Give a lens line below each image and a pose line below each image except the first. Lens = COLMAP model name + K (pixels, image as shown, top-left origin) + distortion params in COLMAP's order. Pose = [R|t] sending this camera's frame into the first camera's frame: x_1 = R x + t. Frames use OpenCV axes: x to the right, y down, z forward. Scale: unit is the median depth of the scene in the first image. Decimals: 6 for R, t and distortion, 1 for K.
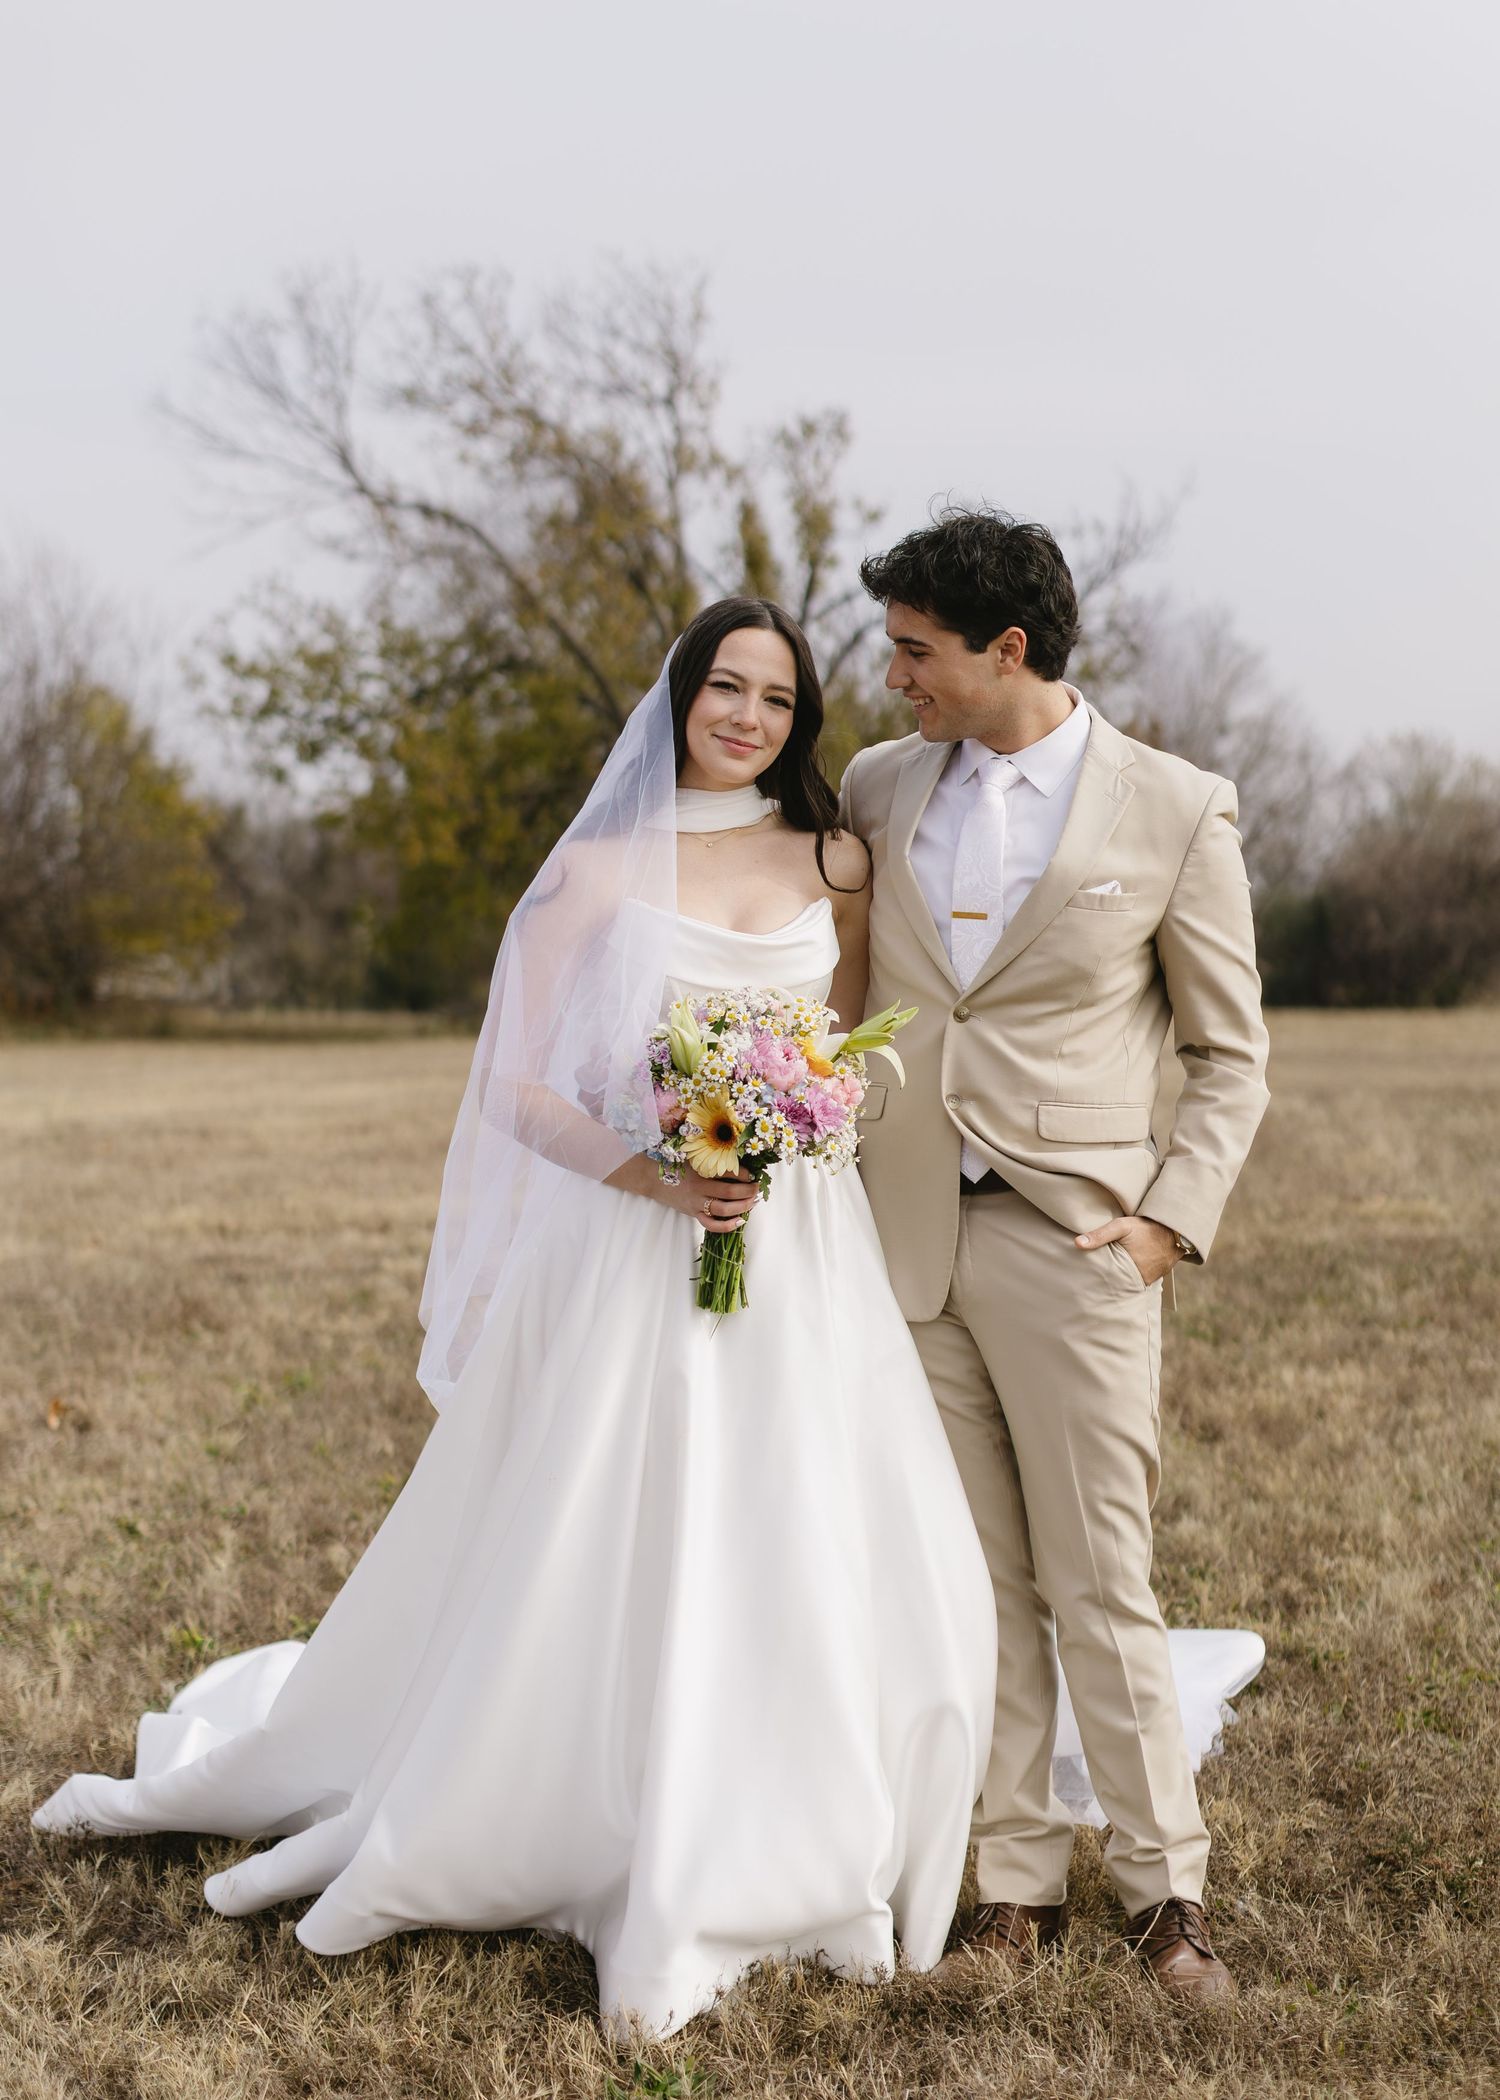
lens RADIAL K [[3158.4, 0, 749.9], [0, 3158.4, 1044.3], [0, 0, 1]] dist [-0.005718, 0.000000]
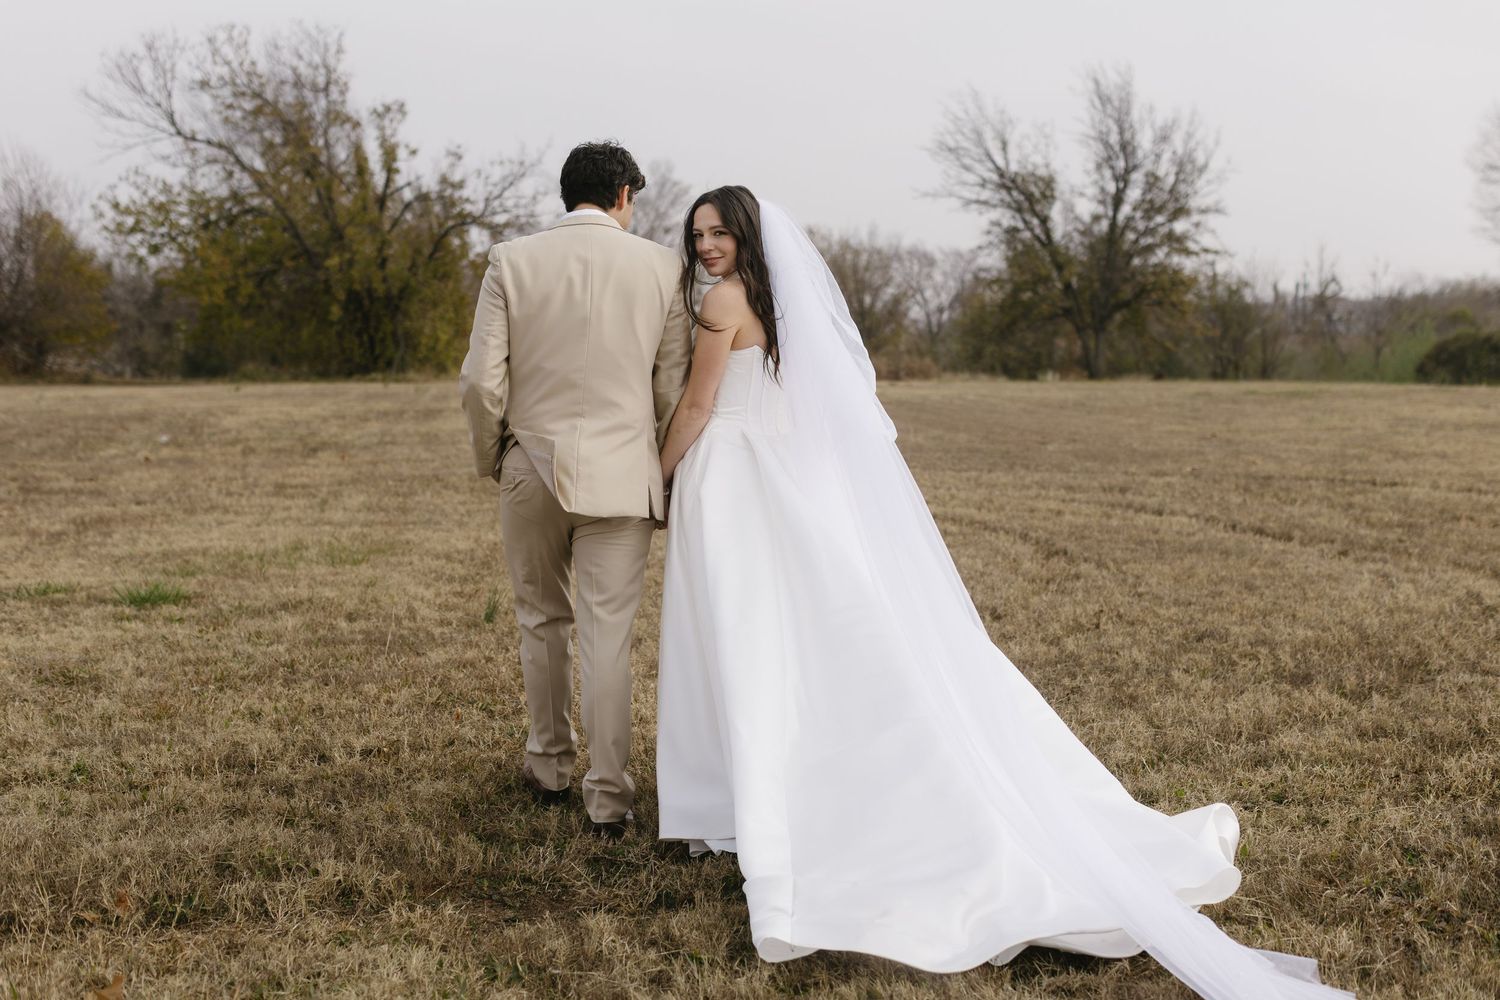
lens RADIAL K [[2088.0, 0, 750.5], [0, 2088.0, 504.7], [0, 0, 1]] dist [-0.019737, 0.000000]
pose [[0.989542, -0.000683, 0.144242, 0.056096], [-0.005471, 0.999092, 0.042259, 0.017373], [-0.144140, -0.042606, 0.988640, -0.460985]]
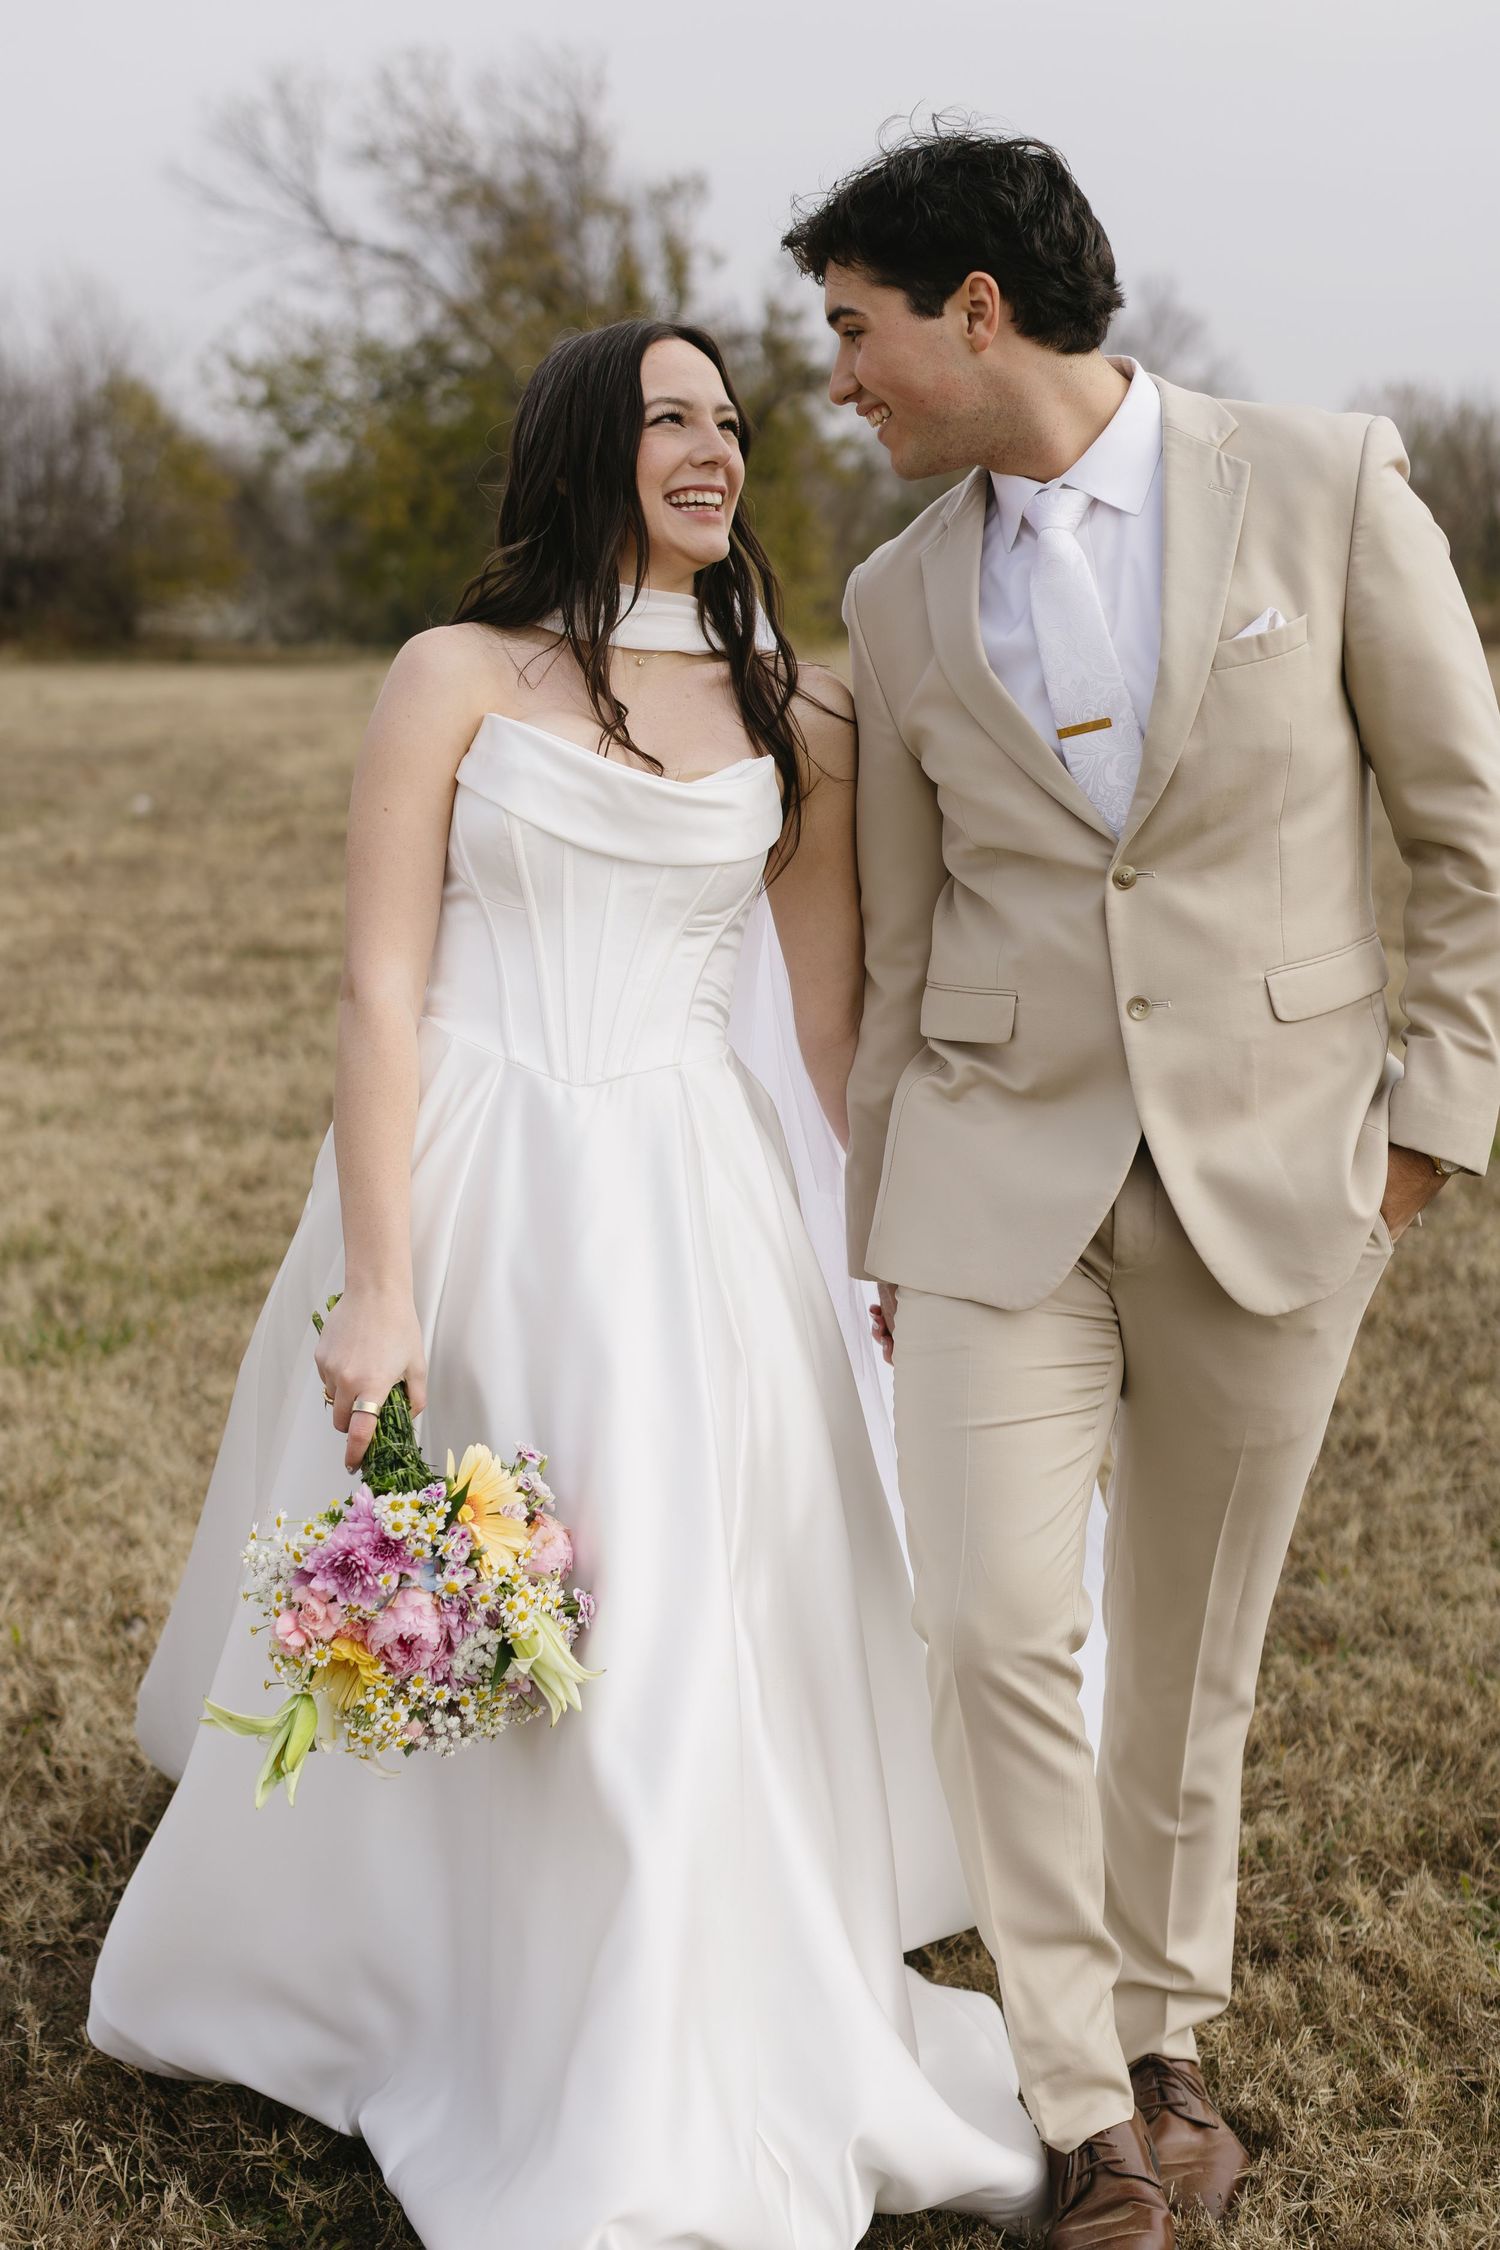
lens RADIAL K [[3132.0, 0, 751.8], [0, 3132.0, 1124.7], [0, 0, 1]] dist [-0.019737, 0.000000]
pose [[0.999808, 0.006931, -0.018340, 0.071530], [-0.004335, 0.990428, 0.137966, 0.007773], [0.019121, -0.137860, 0.990267, -0.297860]]
